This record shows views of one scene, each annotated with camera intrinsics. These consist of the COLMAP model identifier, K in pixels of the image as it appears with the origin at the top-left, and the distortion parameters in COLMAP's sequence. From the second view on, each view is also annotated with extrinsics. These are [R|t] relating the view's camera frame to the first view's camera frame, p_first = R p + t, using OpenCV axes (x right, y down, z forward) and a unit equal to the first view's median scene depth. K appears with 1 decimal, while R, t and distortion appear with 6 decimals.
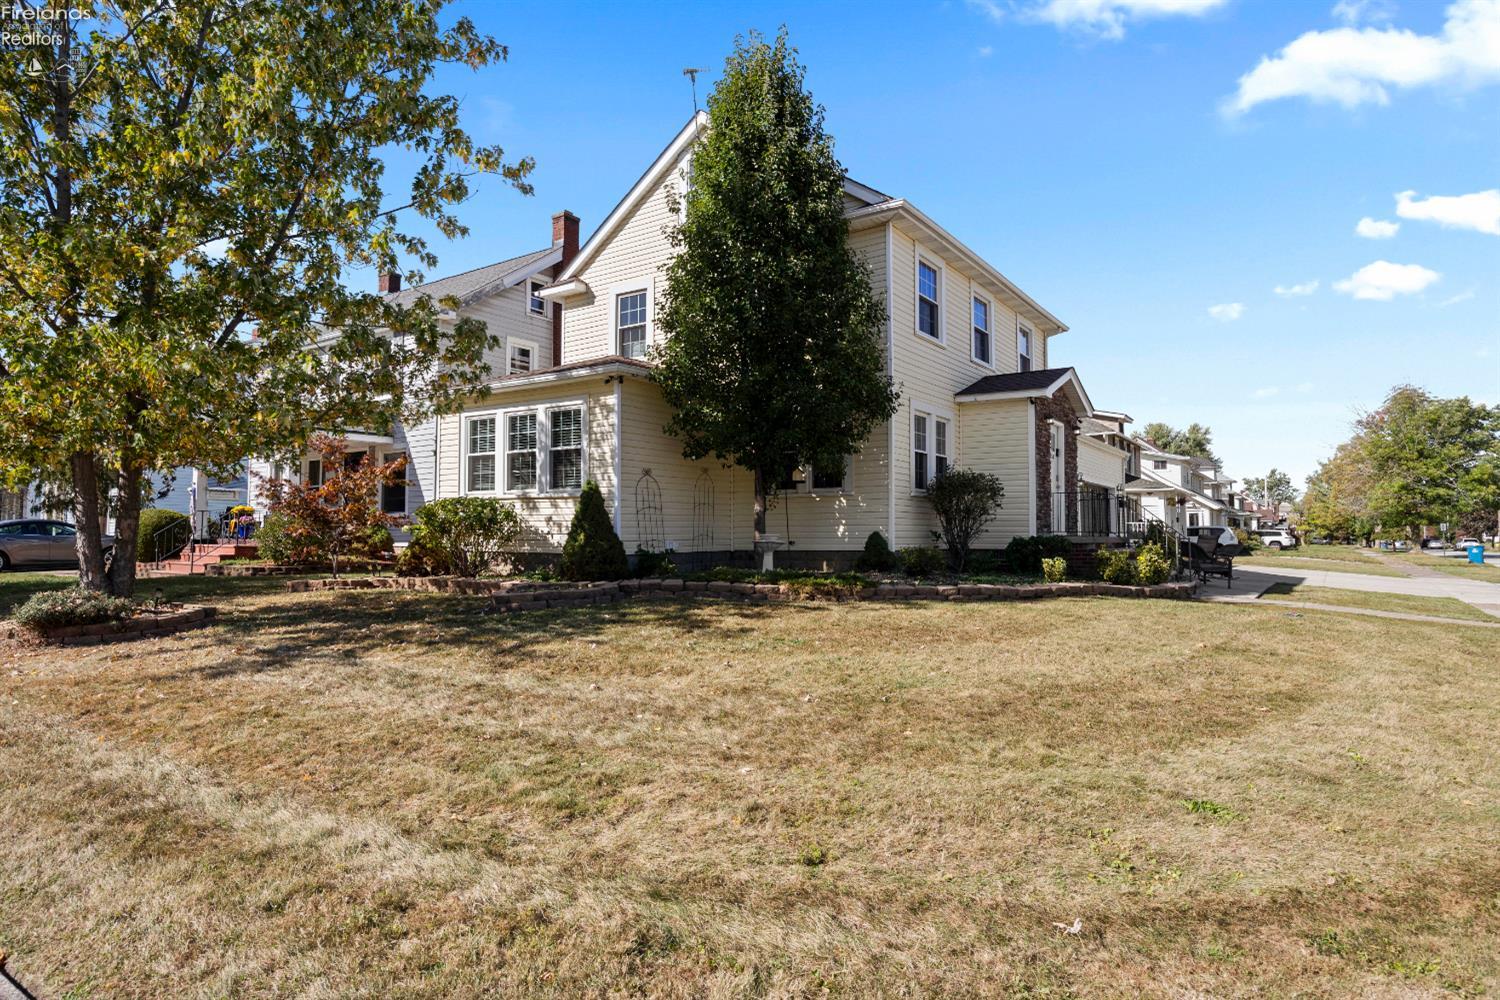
lens RADIAL K [[858.0, 0, 751.8], [0, 858.0, 515.7], [0, 0, 1]] dist [0.005013, -0.001152]
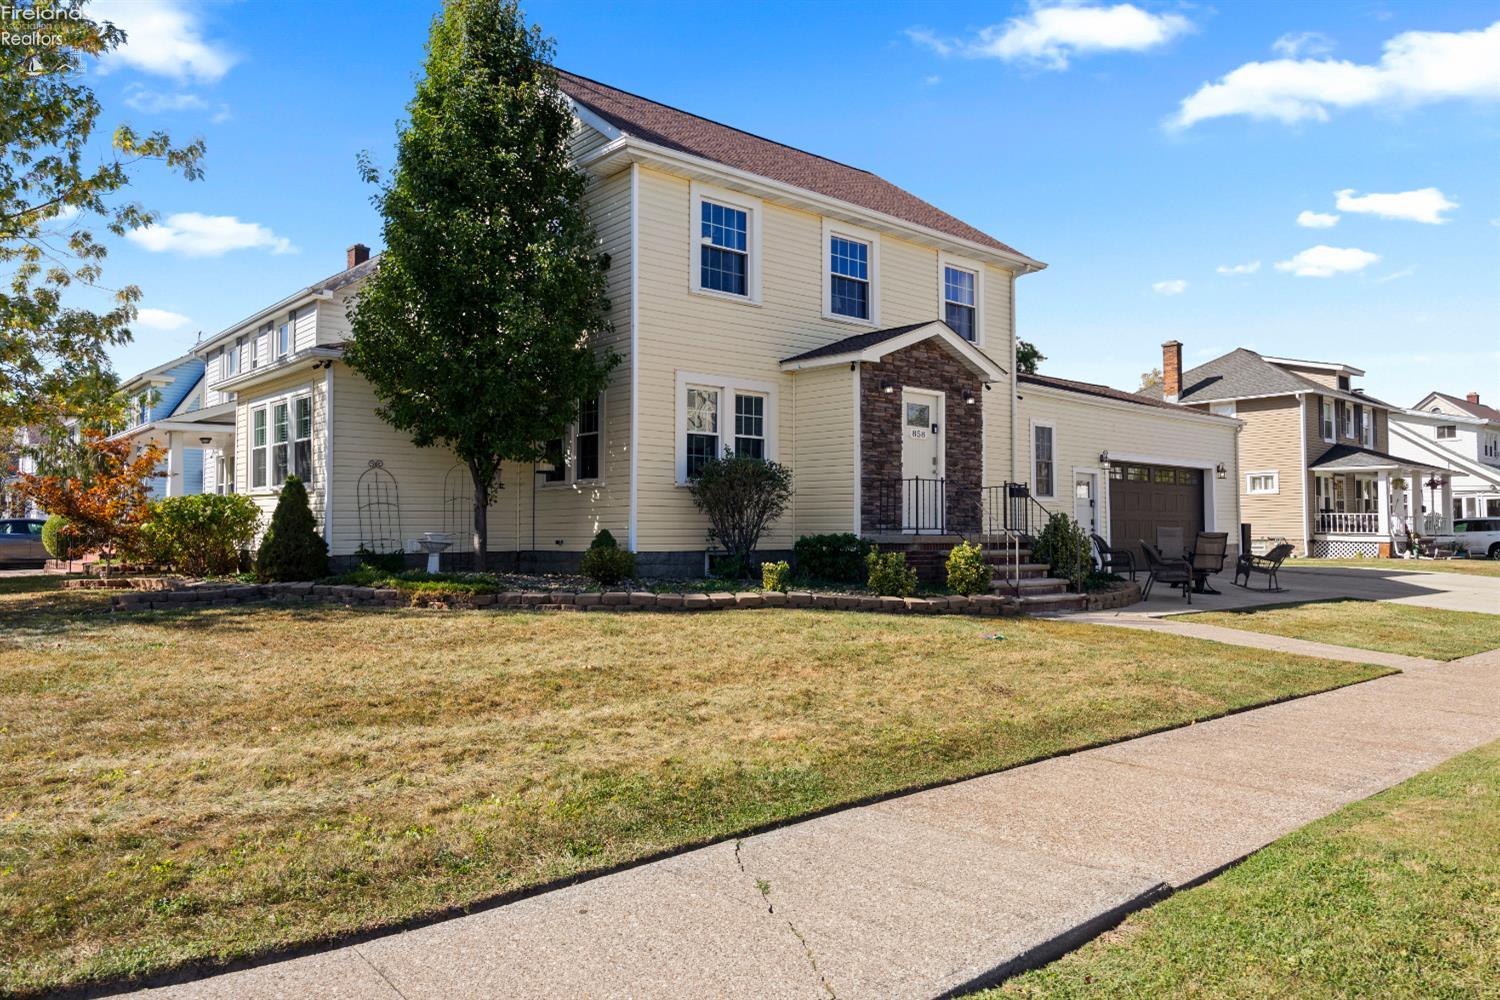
lens RADIAL K [[1055.9, 0, 752.7], [0, 1055.9, 500.9], [0, 0, 1]] dist [0.007024, -0.000554]
pose [[0.969240, -0.009350, -0.245938, 0.525904], [0.008036, 0.999948, -0.006344, -0.002027], [0.245985, 0.004173, 0.969265, 0.015768]]
